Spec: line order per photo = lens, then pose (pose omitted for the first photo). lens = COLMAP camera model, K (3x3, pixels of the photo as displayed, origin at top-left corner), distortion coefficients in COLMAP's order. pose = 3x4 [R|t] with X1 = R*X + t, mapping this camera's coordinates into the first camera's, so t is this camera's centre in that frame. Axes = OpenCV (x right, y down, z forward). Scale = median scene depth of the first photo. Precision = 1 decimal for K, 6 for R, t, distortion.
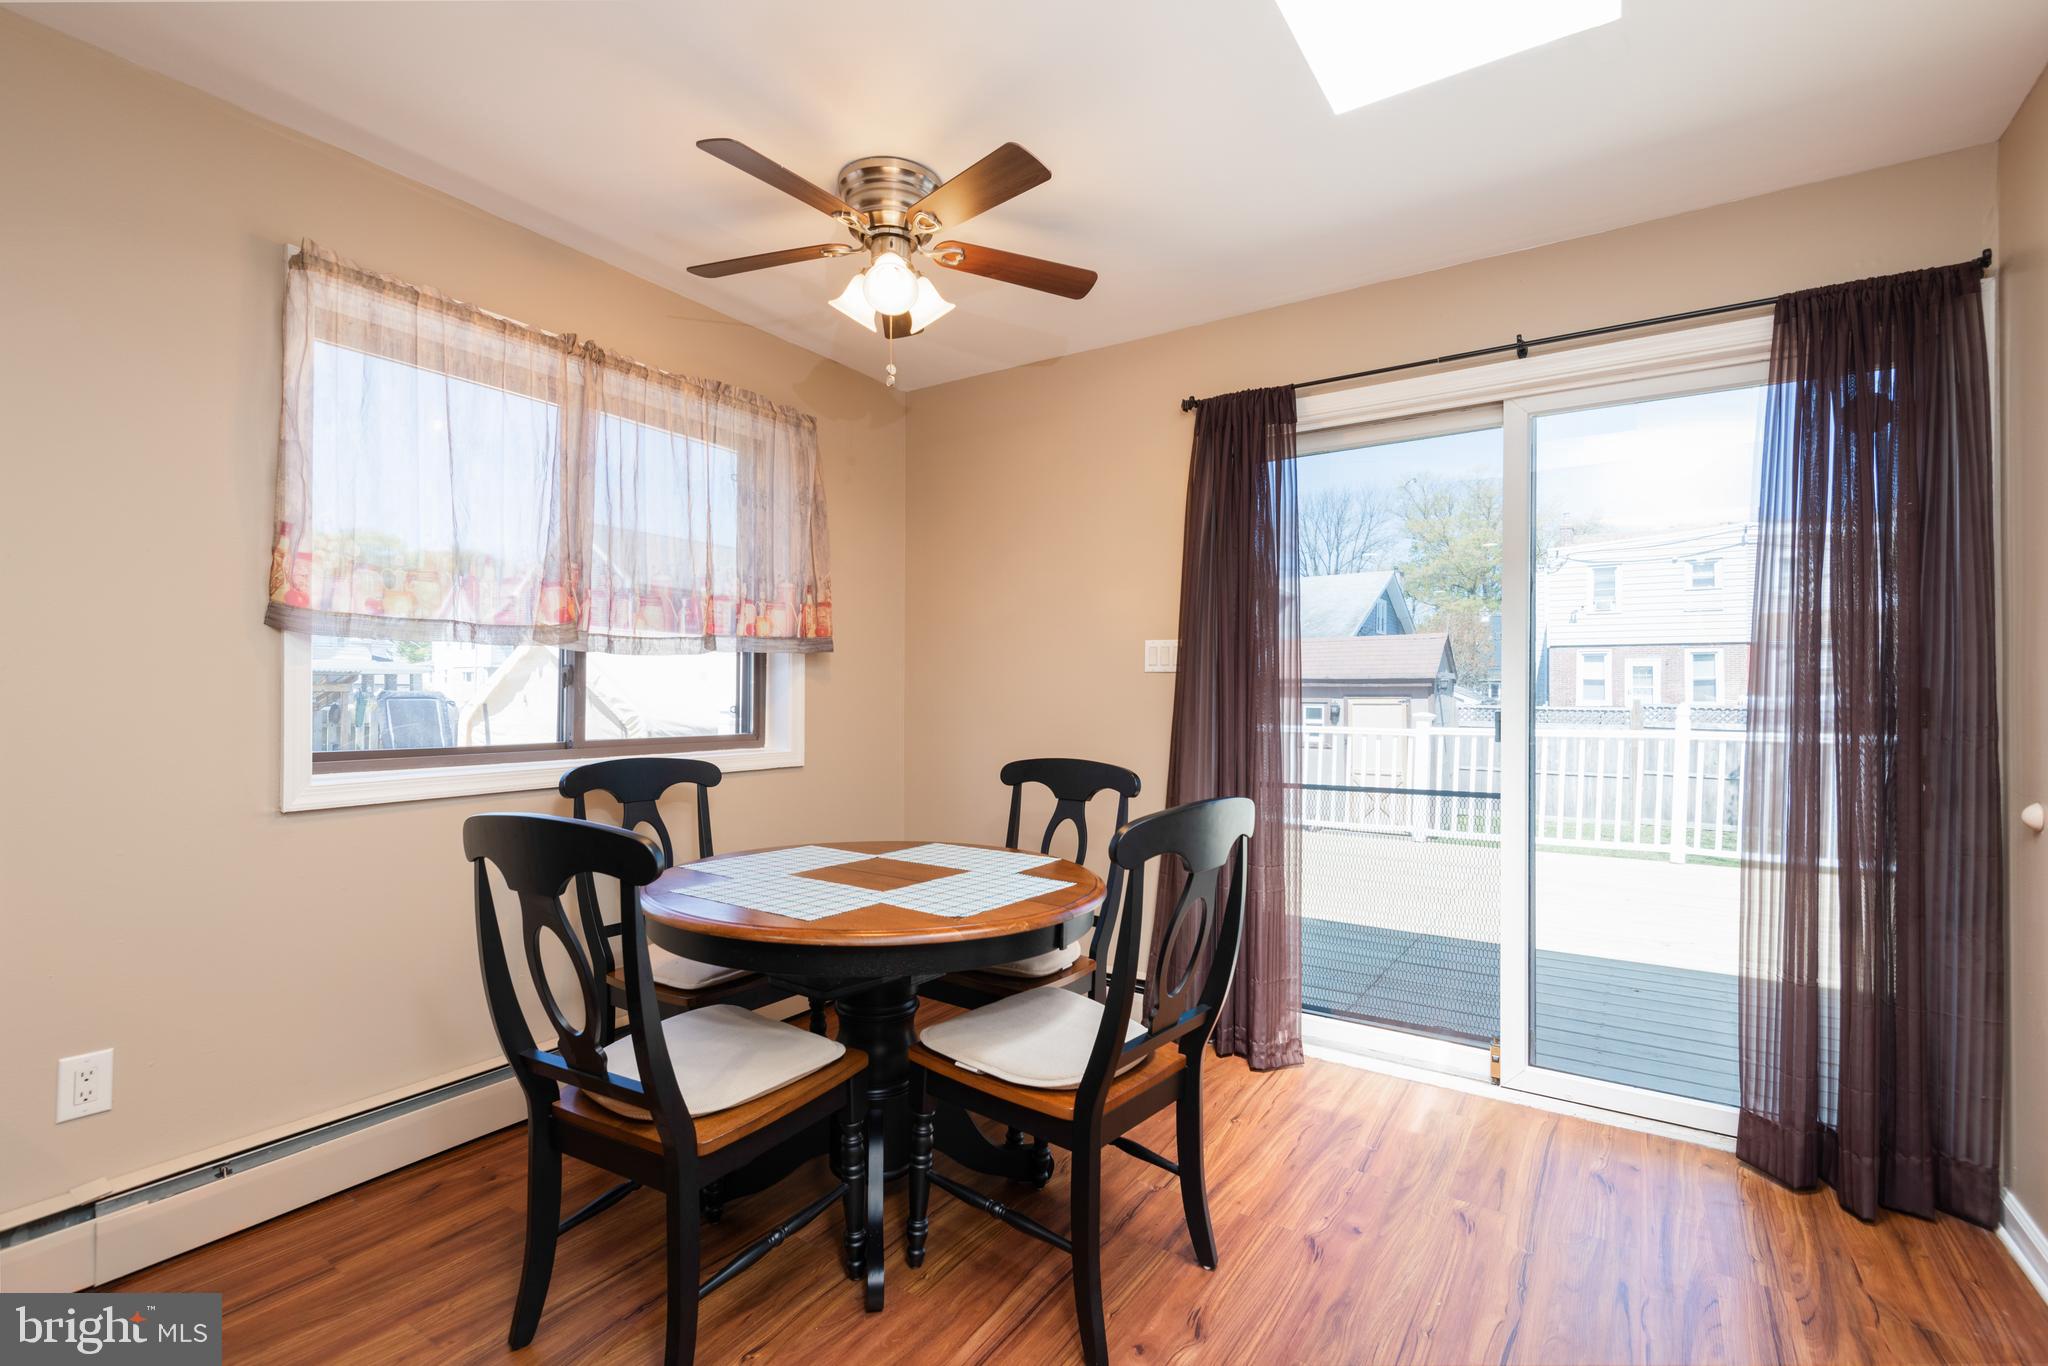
lens RADIAL K [[904.2, 0, 1024.0], [0, 904.2, 683.0], [0, 0, 1]] dist [0.015789, -0.000361]
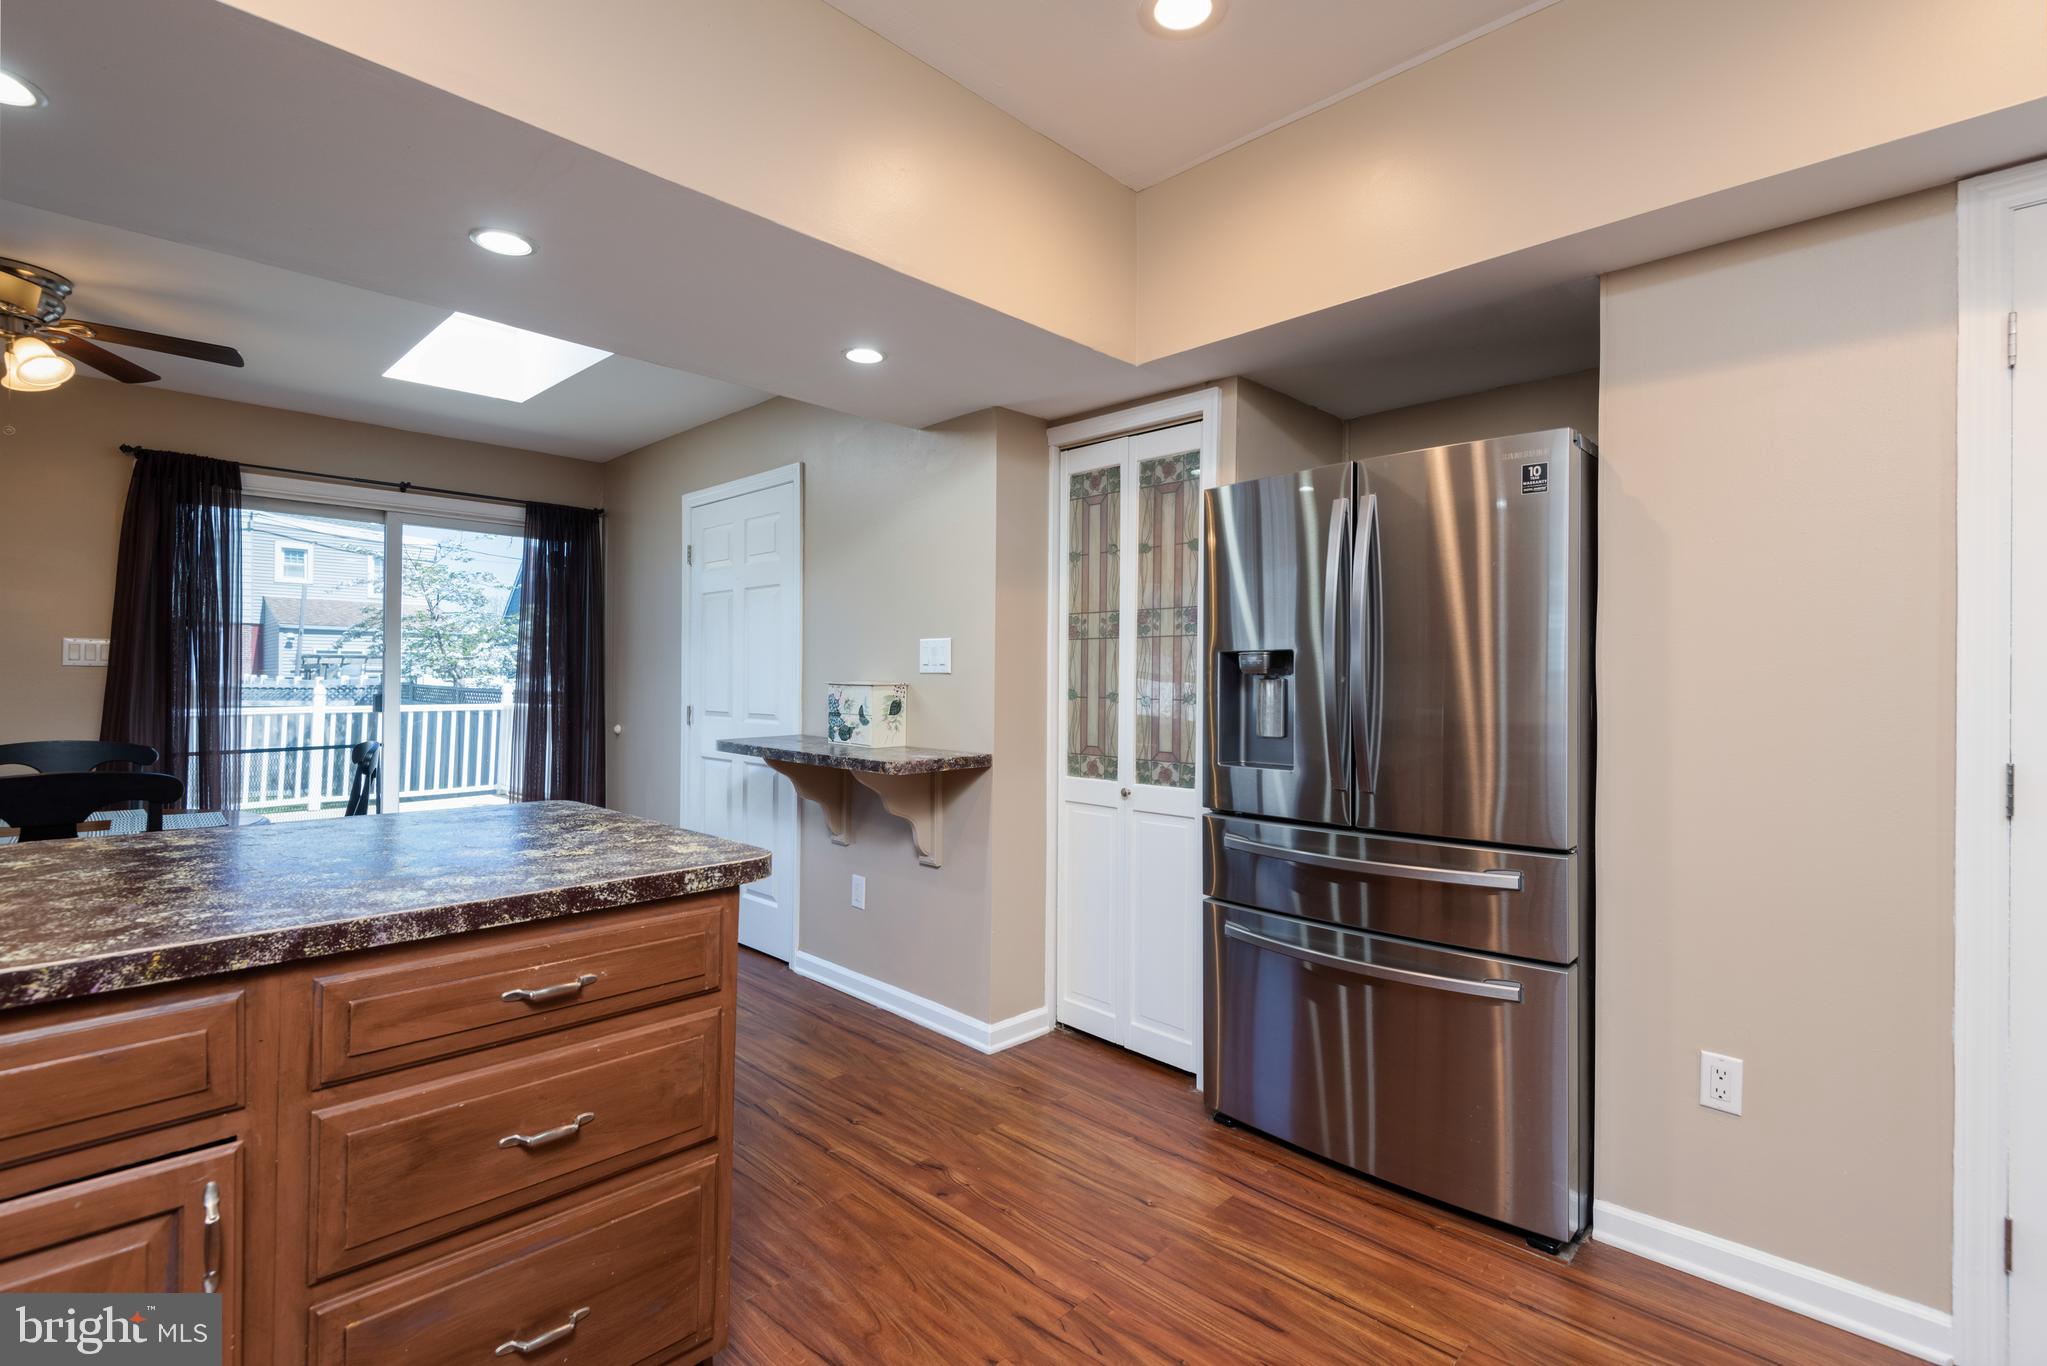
lens RADIAL K [[938.9, 0, 1025.2], [0, 938.9, 676.9], [0, 0, 1]] dist [0.002569, 0.000126]
pose [[0.173085, -0.003606, 0.984900, -0.920814], [-0.015931, 0.999852, 0.006461, -0.028024], [-0.984778, -0.016808, 0.173002, -0.447998]]
